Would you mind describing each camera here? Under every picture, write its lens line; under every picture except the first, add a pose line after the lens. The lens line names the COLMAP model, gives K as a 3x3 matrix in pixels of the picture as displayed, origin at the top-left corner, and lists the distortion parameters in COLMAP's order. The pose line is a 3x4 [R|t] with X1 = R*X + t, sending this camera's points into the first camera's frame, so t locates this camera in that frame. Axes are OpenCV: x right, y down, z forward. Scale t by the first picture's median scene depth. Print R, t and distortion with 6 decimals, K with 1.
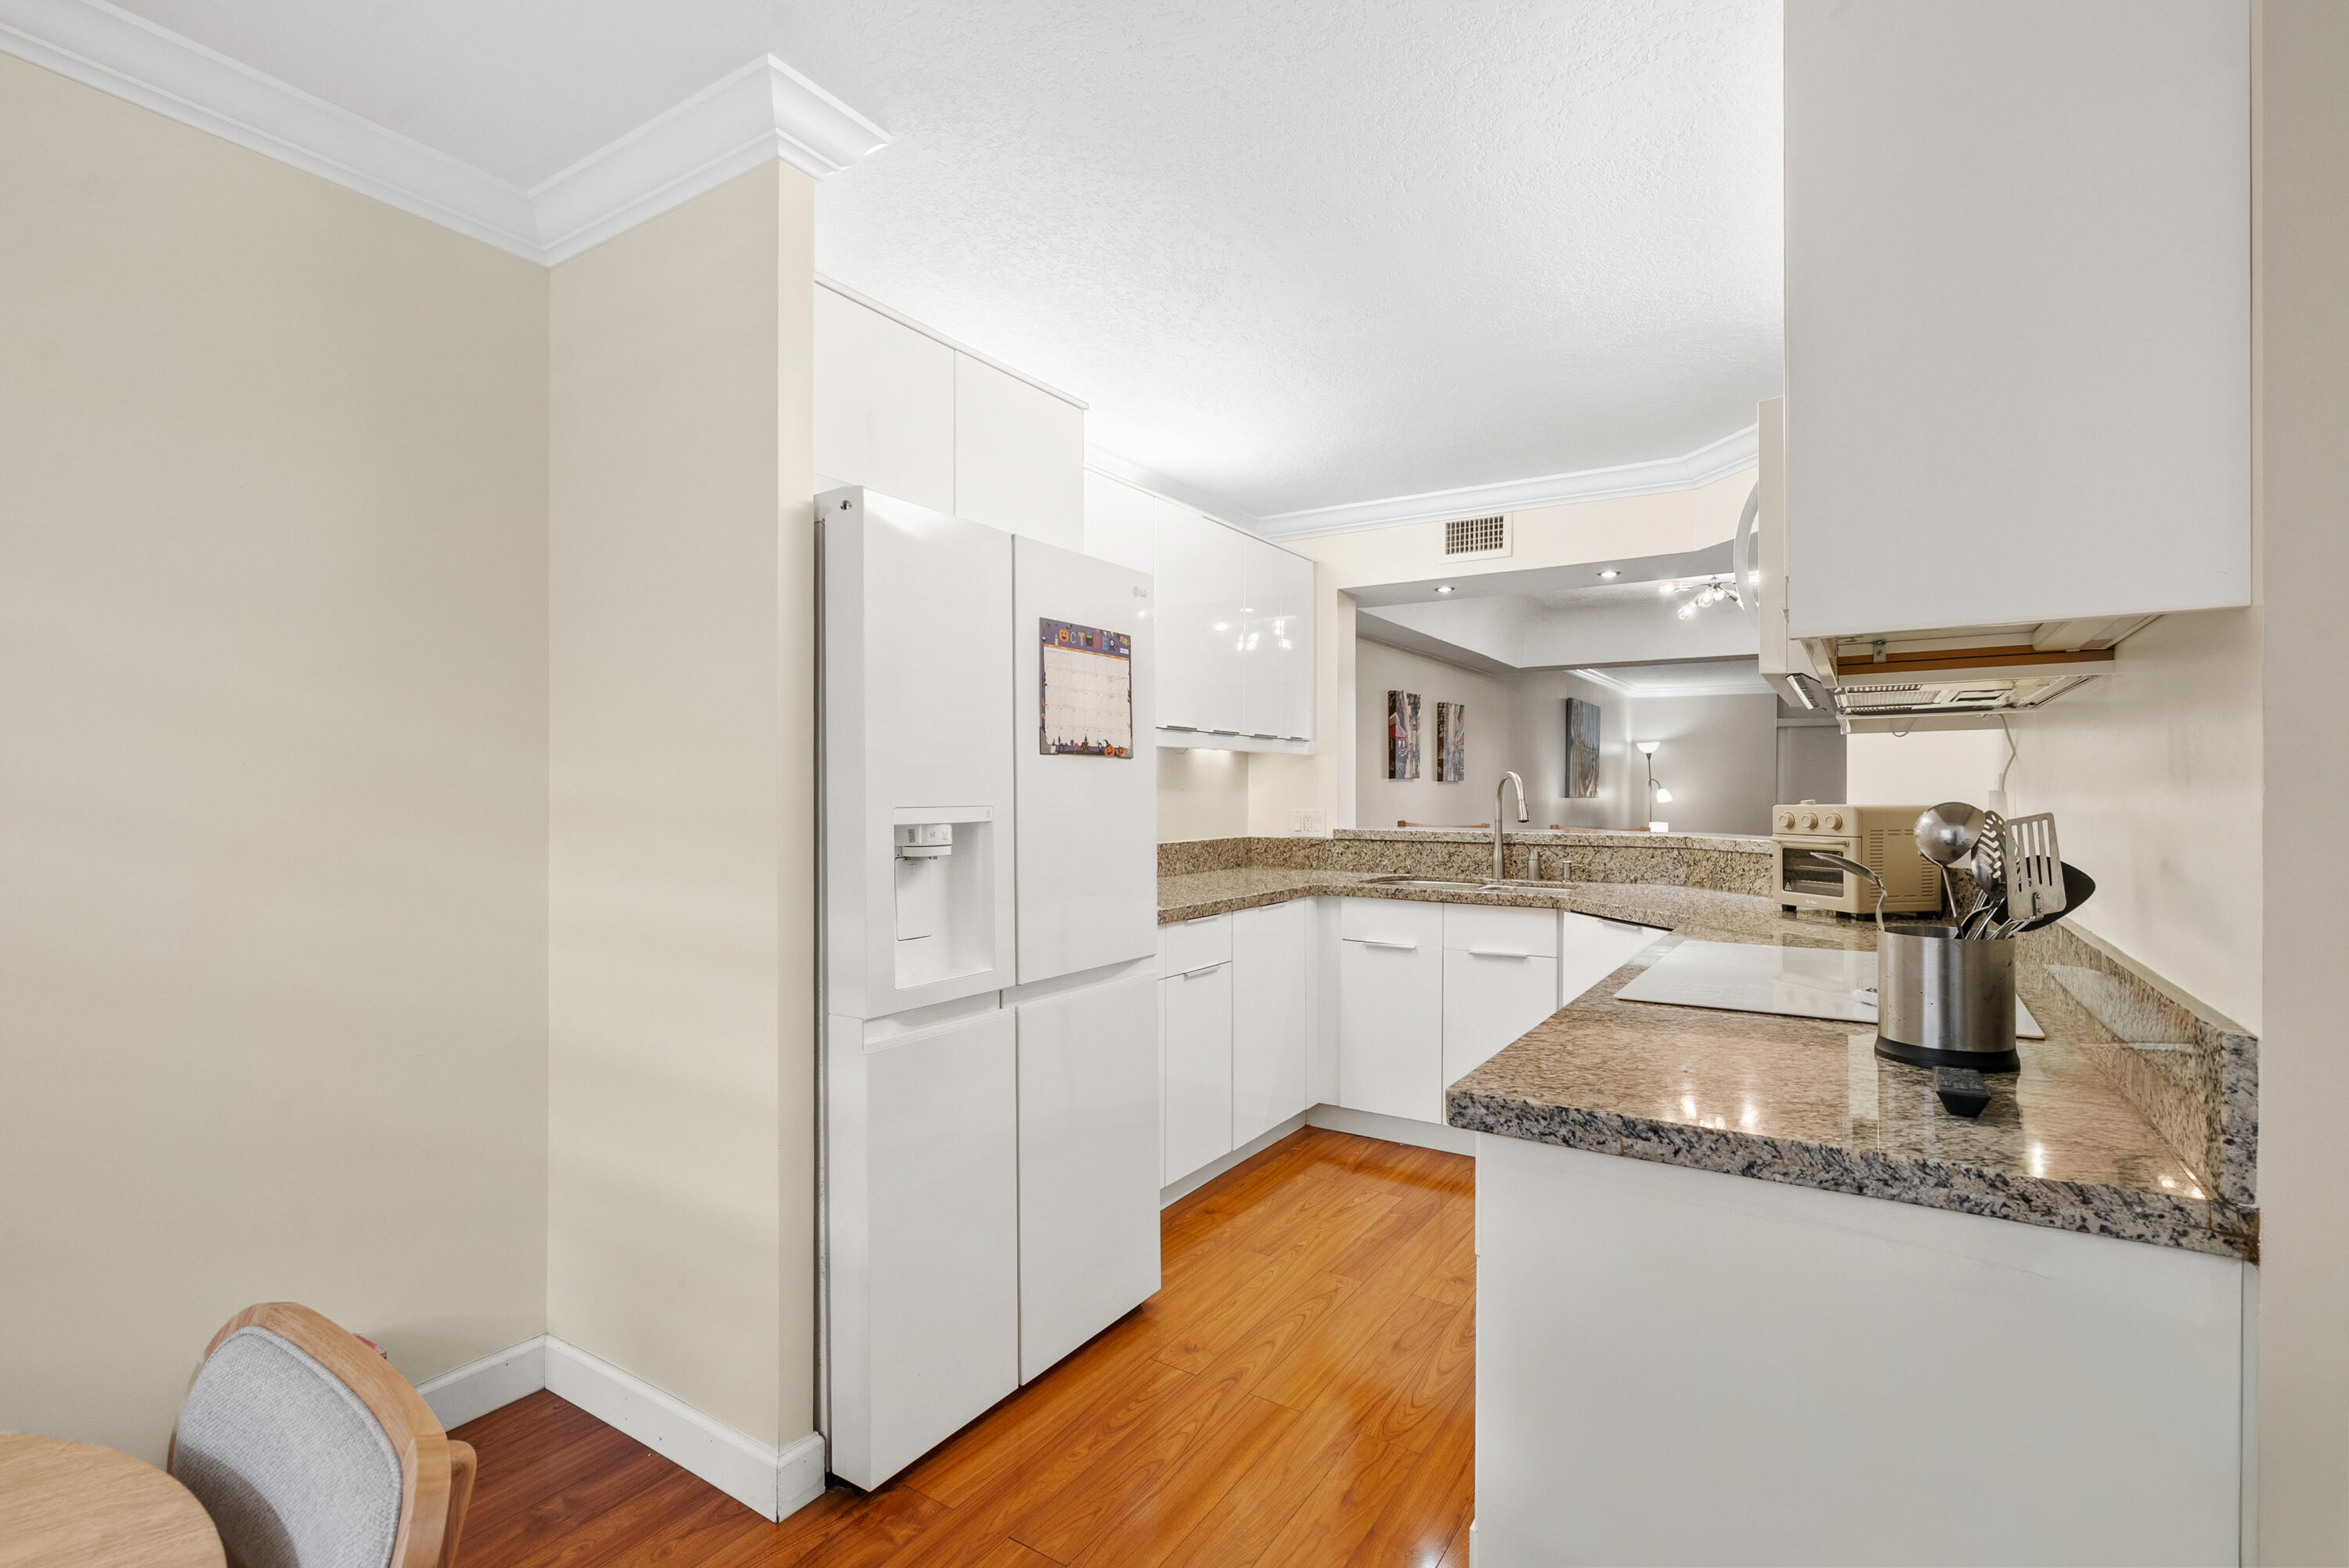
lens RADIAL K [[1063.5, 0, 1169.2], [0, 1063.5, 782.1], [0, 0, 1]] dist [-0.008079, 0.002505]
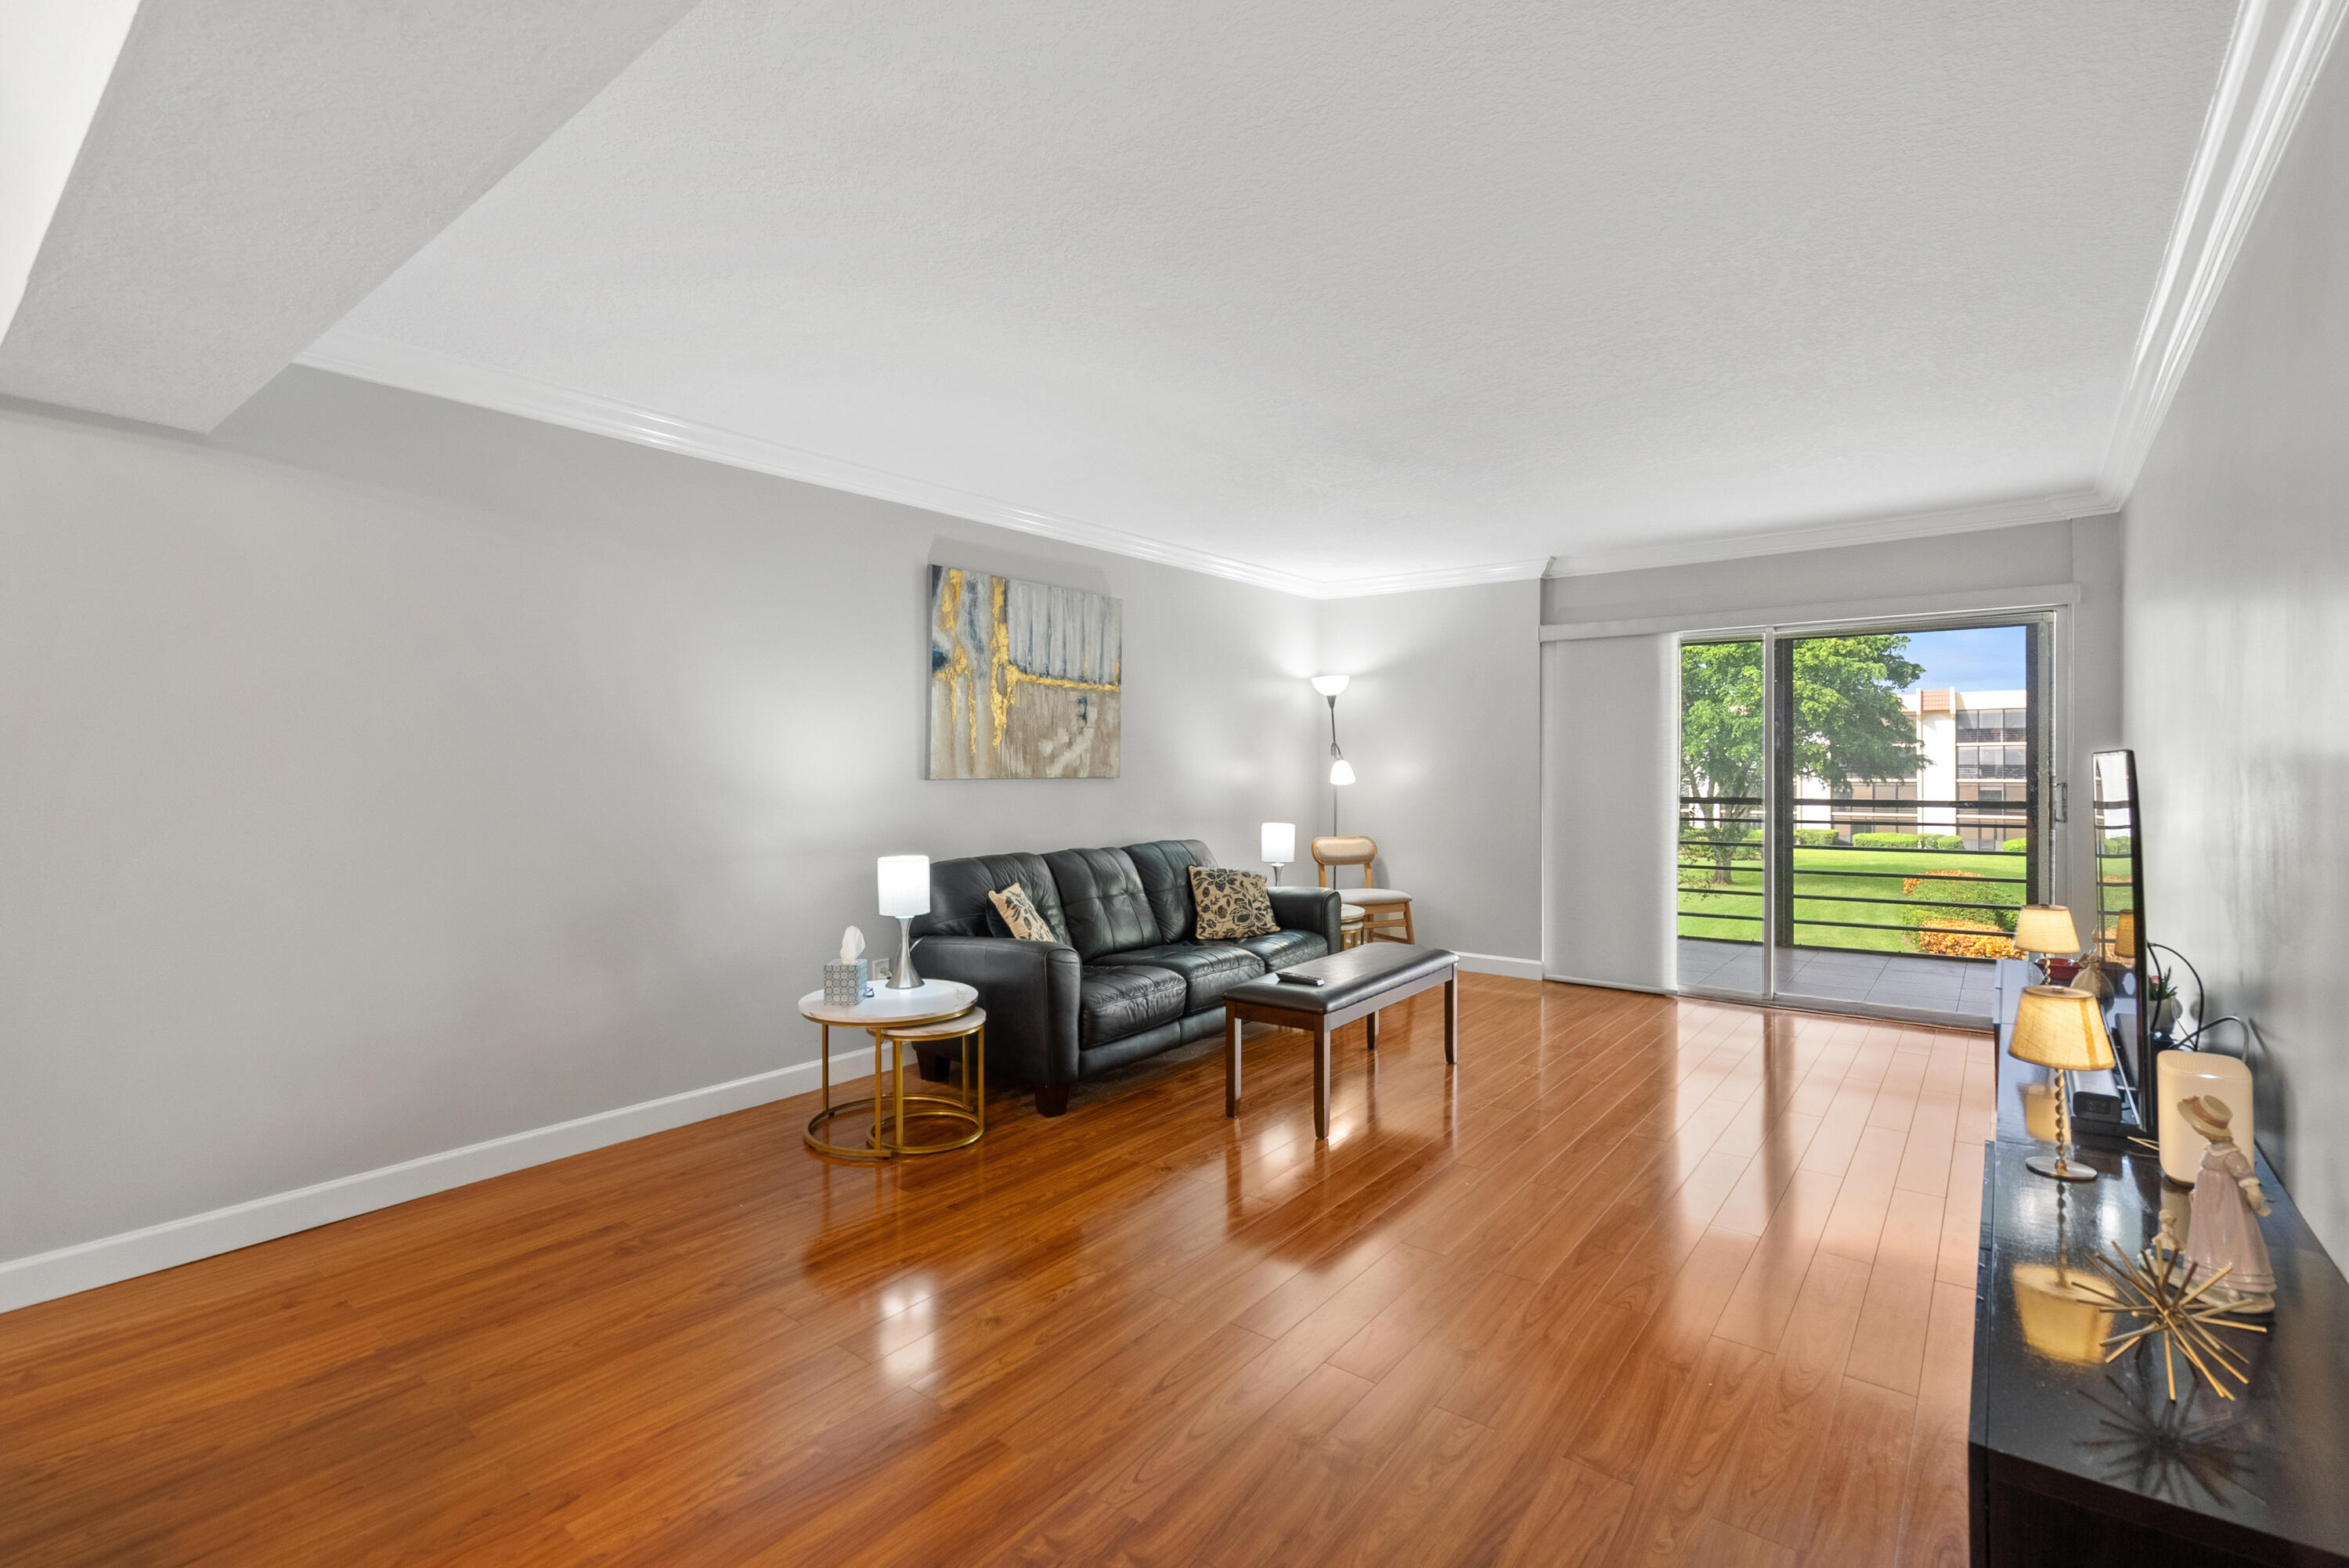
lens RADIAL K [[1063.5, 0, 1160.1], [0, 1063.5, 772.0], [0, 0, 1]] dist [-0.008079, 0.002505]
pose [[0.996168, -0.002673, -0.087417, 1.158156], [0.004087, 0.999864, 0.015998, 0.009026], [0.087362, -0.016294, 0.996043, 1.223496]]
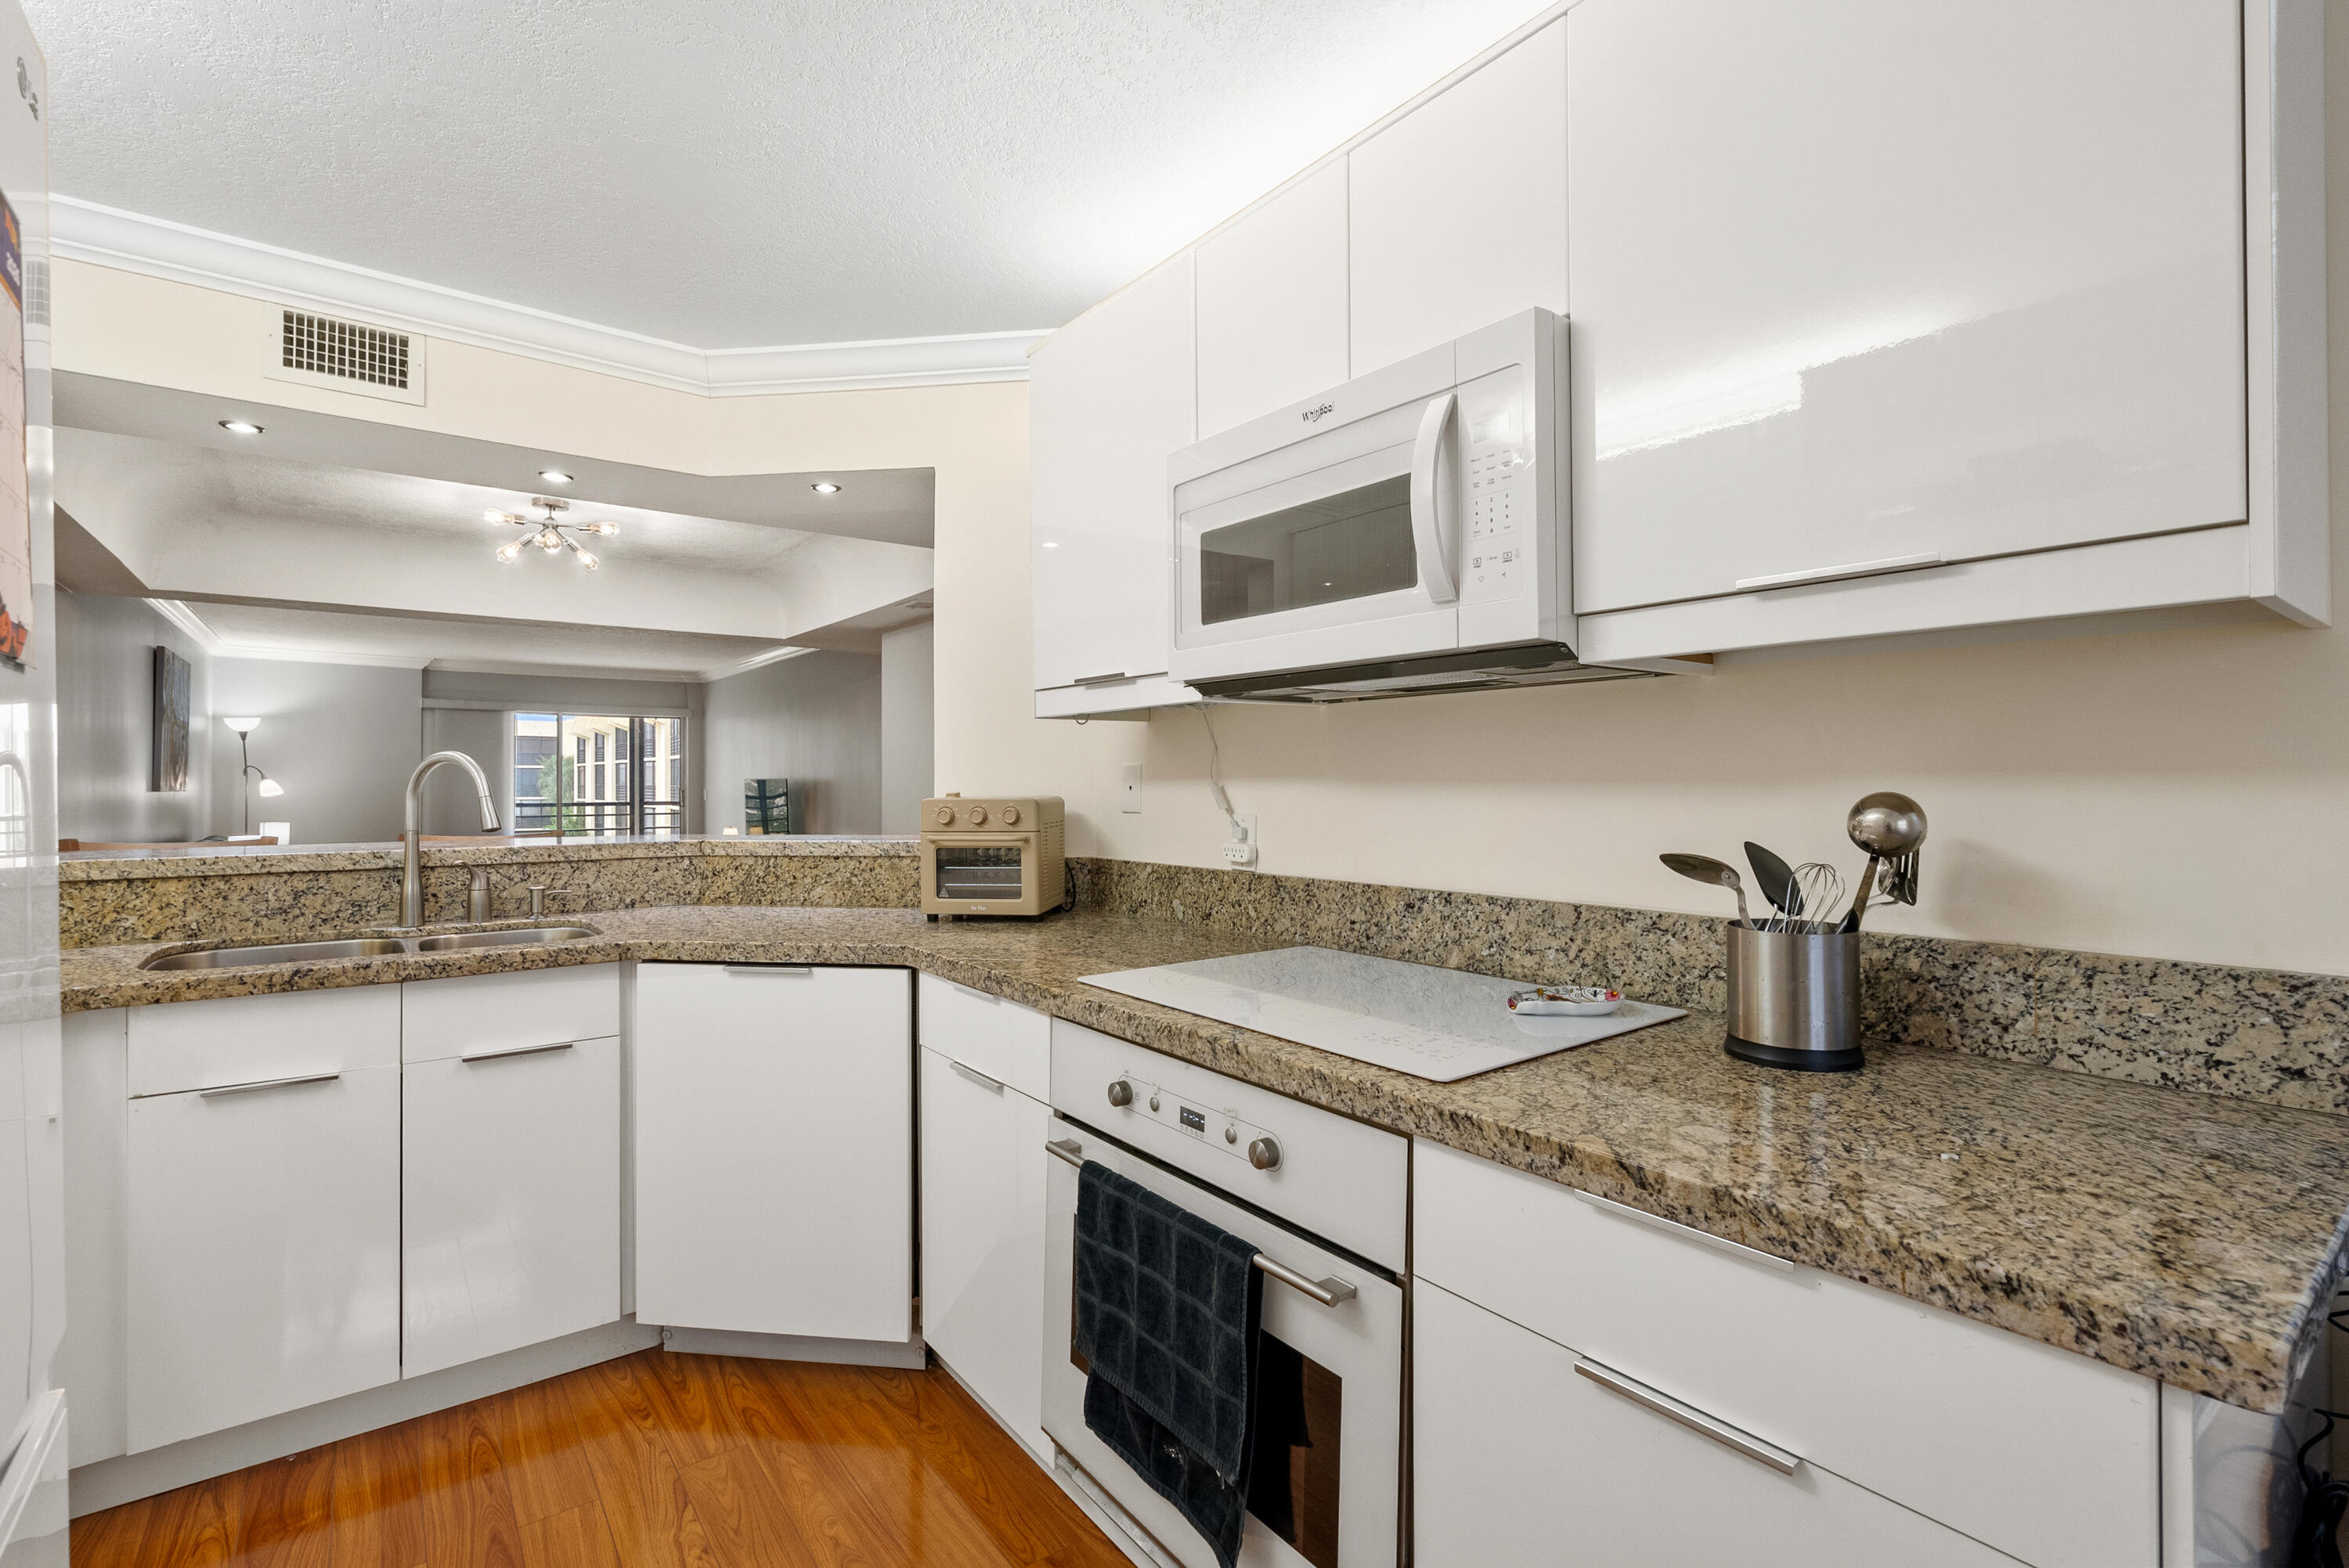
lens RADIAL K [[1063.5, 0, 1167.1], [0, 1063.5, 771.0], [0, 0, 1]] dist [-0.008079, 0.002505]
pose [[0.335254, 0.008006, 0.942094, -0.109122], [-0.006547, 0.999960, -0.006168, 0.002698], [-0.942105, -0.004100, 0.335292, 0.356941]]
